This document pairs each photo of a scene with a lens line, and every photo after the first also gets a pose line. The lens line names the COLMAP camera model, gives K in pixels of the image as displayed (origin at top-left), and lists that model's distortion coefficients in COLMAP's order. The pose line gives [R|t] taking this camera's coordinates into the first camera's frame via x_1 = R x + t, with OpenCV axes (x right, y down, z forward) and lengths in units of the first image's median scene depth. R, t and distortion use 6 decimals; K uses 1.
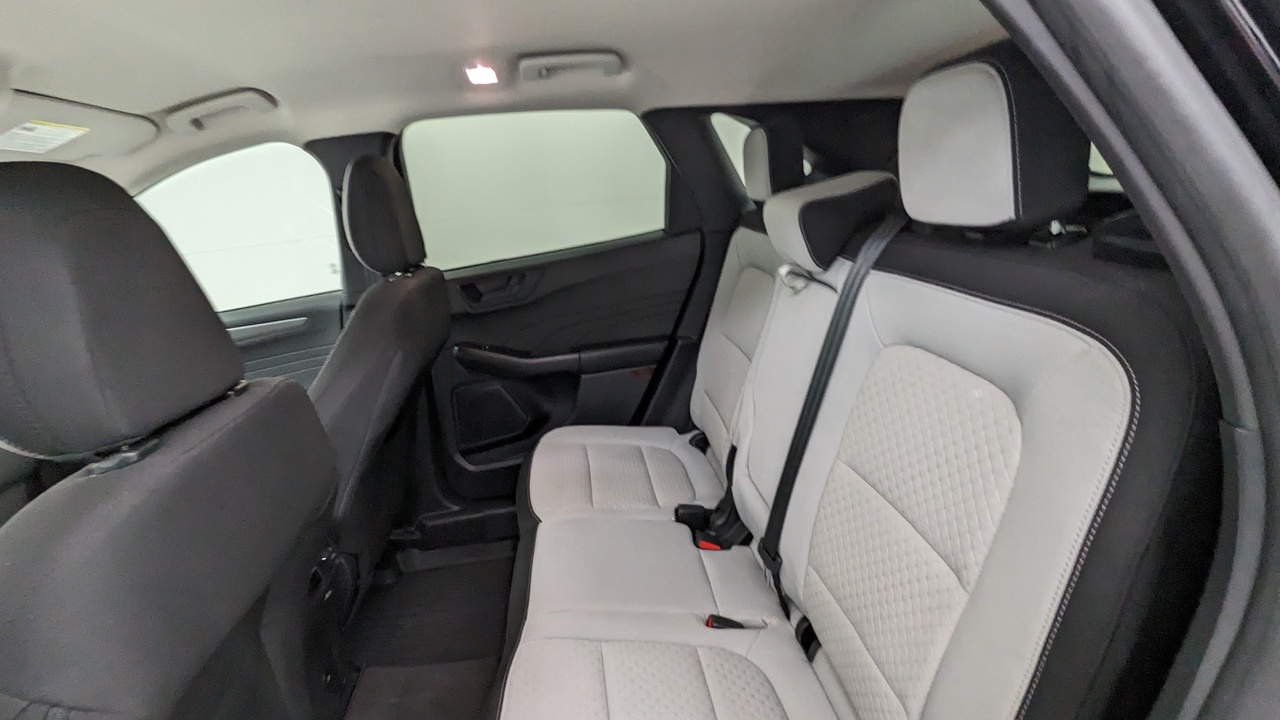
lens RADIAL K [[616.0, 0, 644.8], [0, 616.0, 358.4], [0, 0, 1]] dist [-0.010041, 0.000525]
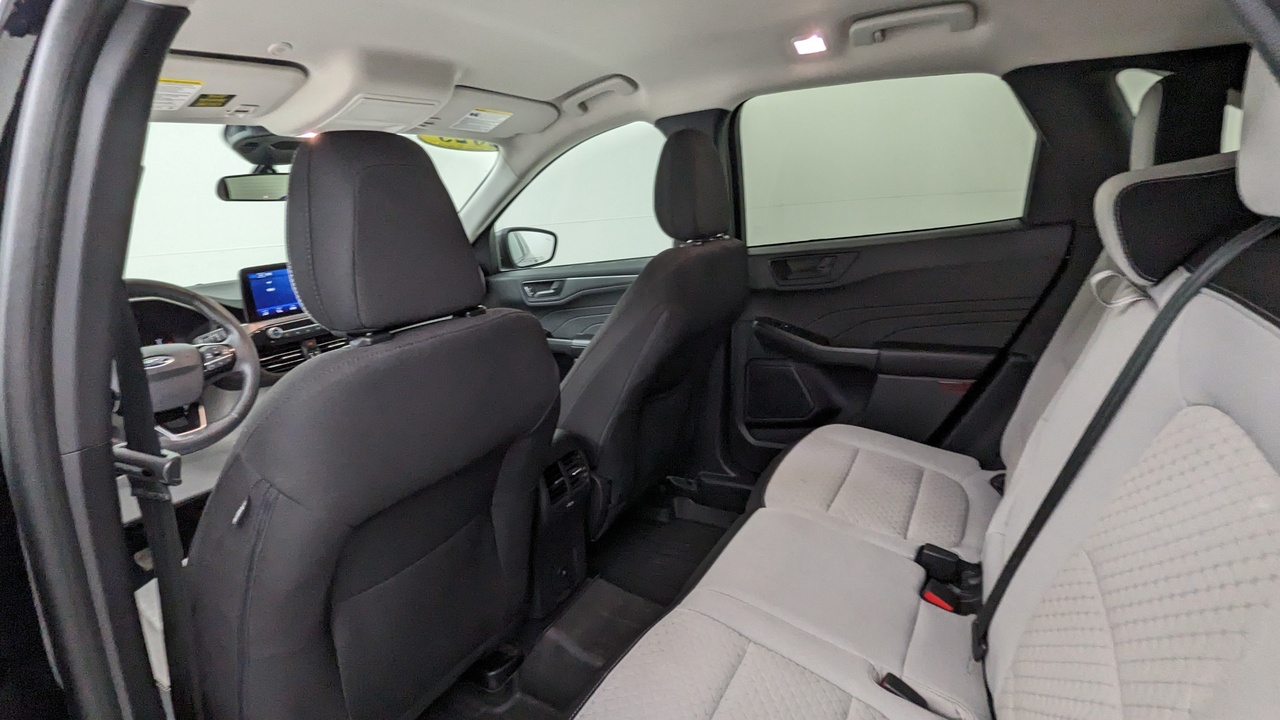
lens RADIAL K [[616.0, 0, 635.8], [0, 616.0, 358.2], [0, 0, 1]] dist [-0.010041, 0.000525]
pose [[0.793796, 0.193030, -0.576738, 0.146998], [-0.177292, 0.980553, 0.084168, -0.009196], [0.581769, 0.035439, 0.812582, 0.064353]]
